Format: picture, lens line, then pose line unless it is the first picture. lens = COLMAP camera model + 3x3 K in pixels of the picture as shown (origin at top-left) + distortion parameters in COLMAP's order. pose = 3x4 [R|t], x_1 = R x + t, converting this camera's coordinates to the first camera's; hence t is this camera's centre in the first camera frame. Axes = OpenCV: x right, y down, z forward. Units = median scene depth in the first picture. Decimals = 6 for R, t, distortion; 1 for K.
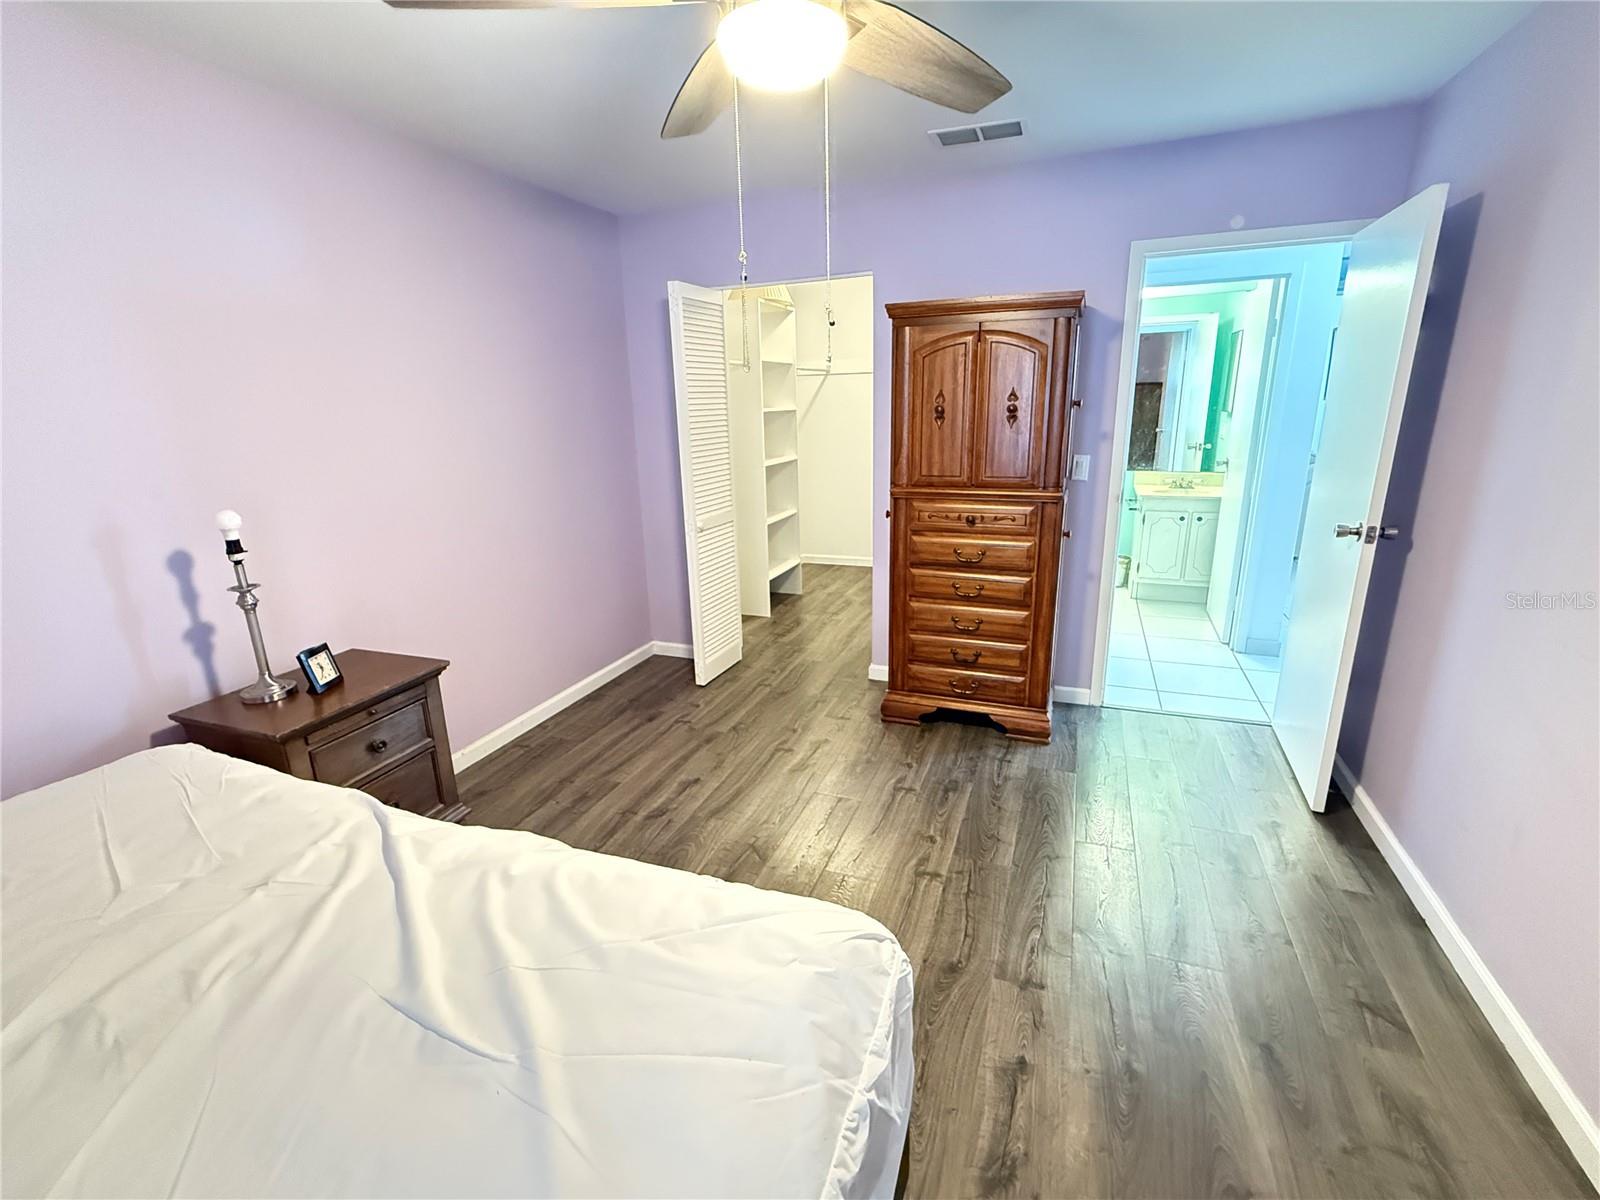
lens RADIAL K [[716.9, 0, 798.4], [0, 716.9, 599.9], [0, 0, 1]] dist [-0.001237, -0.000111]
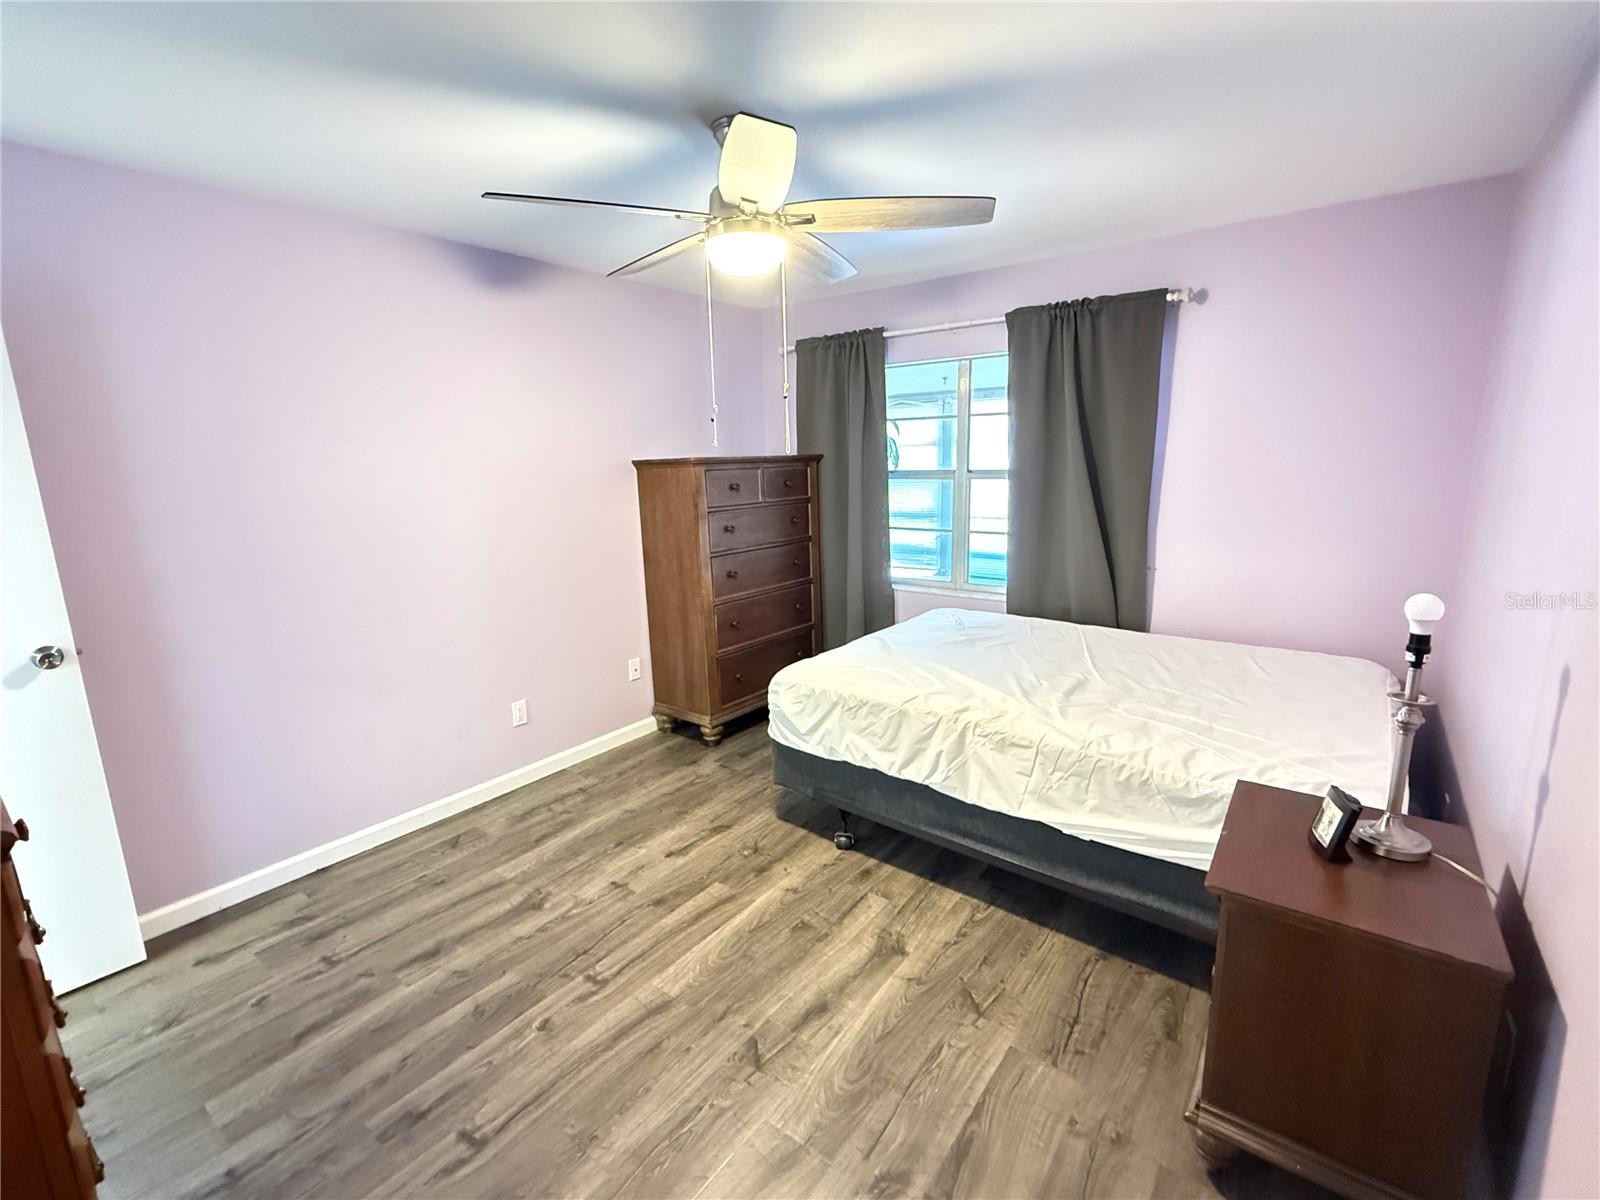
lens RADIAL K [[716.9, 0, 798.4], [0, 716.9, 599.9], [0, 0, 1]] dist [-0.001237, -0.000111]
pose [[-0.958449, -0.010076, 0.285086, -0.404036], [0.120607, 0.891349, 0.436979, -0.527471], [-0.258514, 0.453206, -0.853097, 1.829215]]
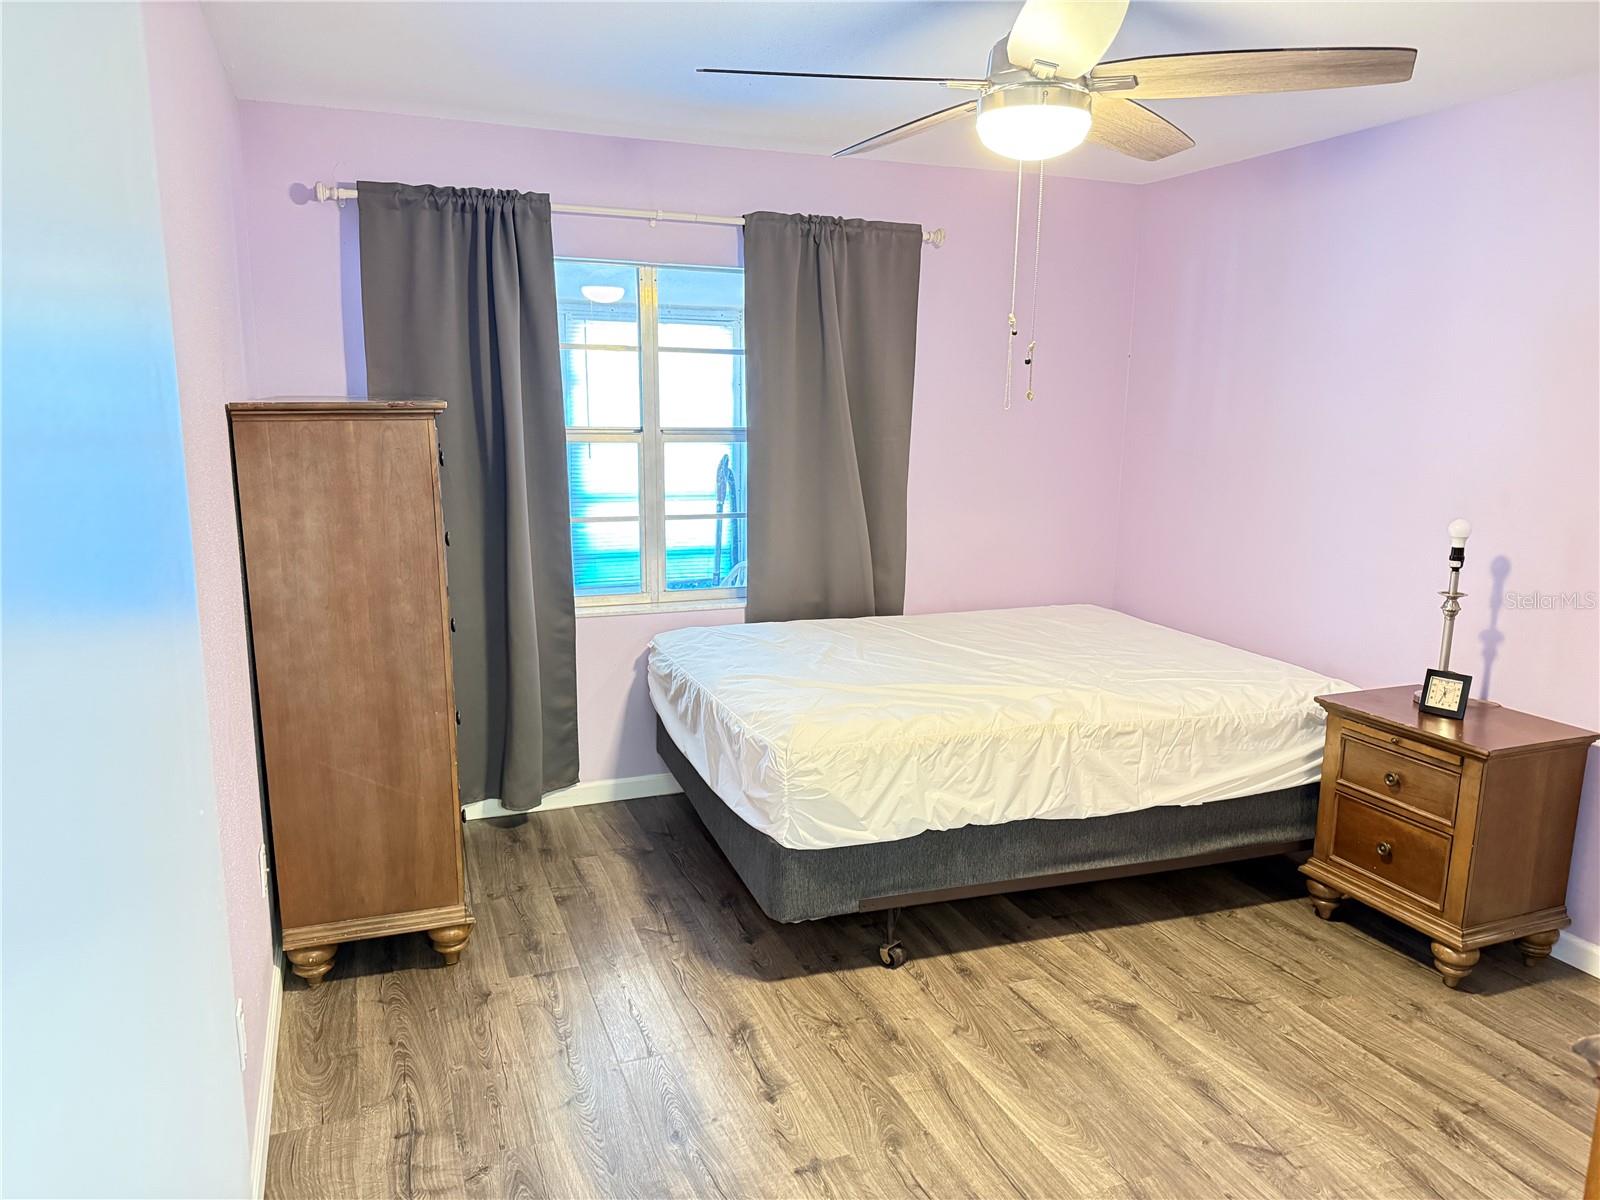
lens RADIAL K [[1120.3, 0, 794.4], [0, 1120.3, 606.1], [0, 0, 1]] dist [0.106314, -0.180456]
pose [[-0.740004, 0.140984, -0.657660, 1.056628], [-0.175242, 0.903601, 0.390891, -0.499422], [0.649372, 0.404510, -0.643963, 1.522024]]
